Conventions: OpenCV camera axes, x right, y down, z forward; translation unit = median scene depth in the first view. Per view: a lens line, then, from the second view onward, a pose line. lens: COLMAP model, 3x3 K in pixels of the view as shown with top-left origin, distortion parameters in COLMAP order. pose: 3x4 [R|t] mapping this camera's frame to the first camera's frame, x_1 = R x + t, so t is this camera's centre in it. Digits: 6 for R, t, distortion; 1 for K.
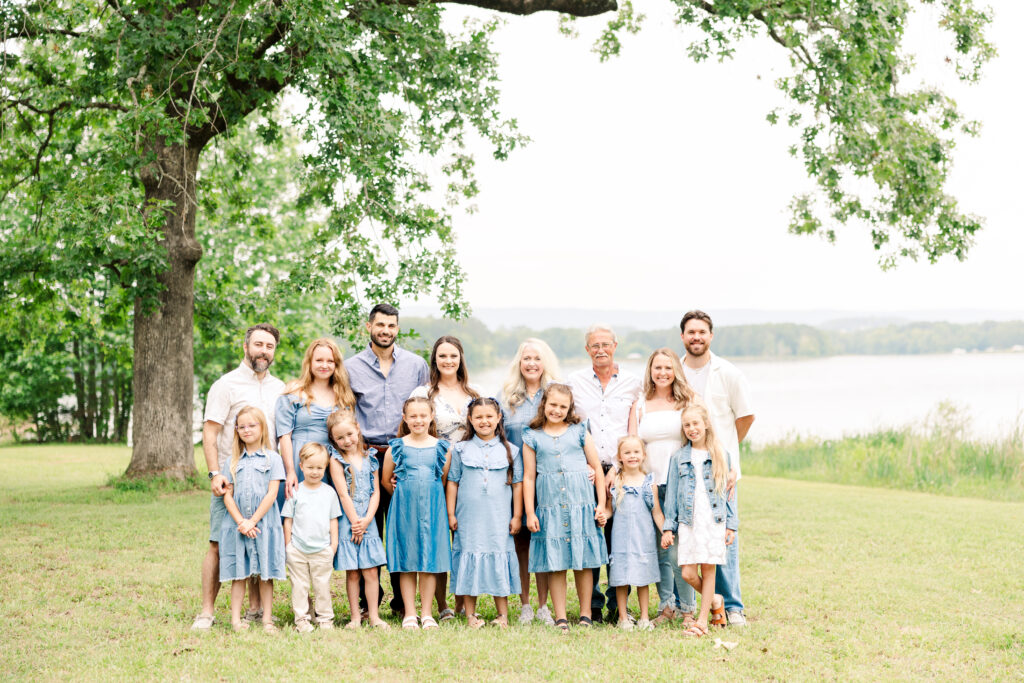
lens RADIAL K [[1658.6, 0, 513.3], [0, 1658.6, 319.7], [0, 0, 1]] dist [0.186099, 0.119634]
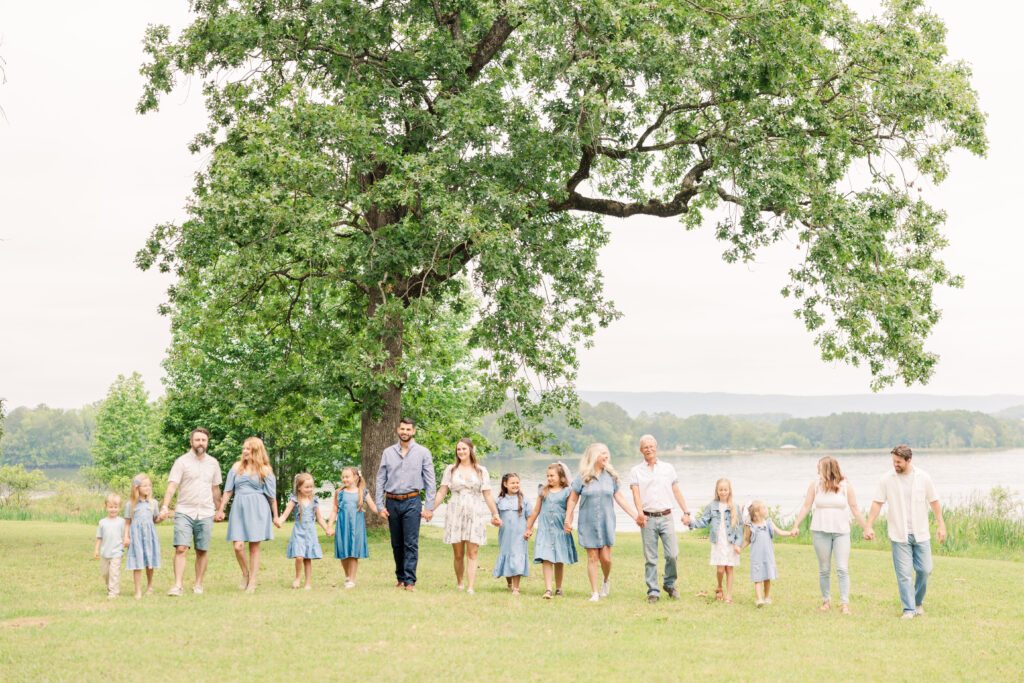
lens RADIAL K [[1996.9, 0, 460.8], [0, 1996.9, 339.4], [0, 0, 1]] dist [0.204911, 0.064422]
pose [[0.994934, -0.002613, -0.100499, 0.038257], [-0.000465, 0.999532, -0.030591, -0.019272], [0.100532, 0.030483, 0.994467, -0.725218]]
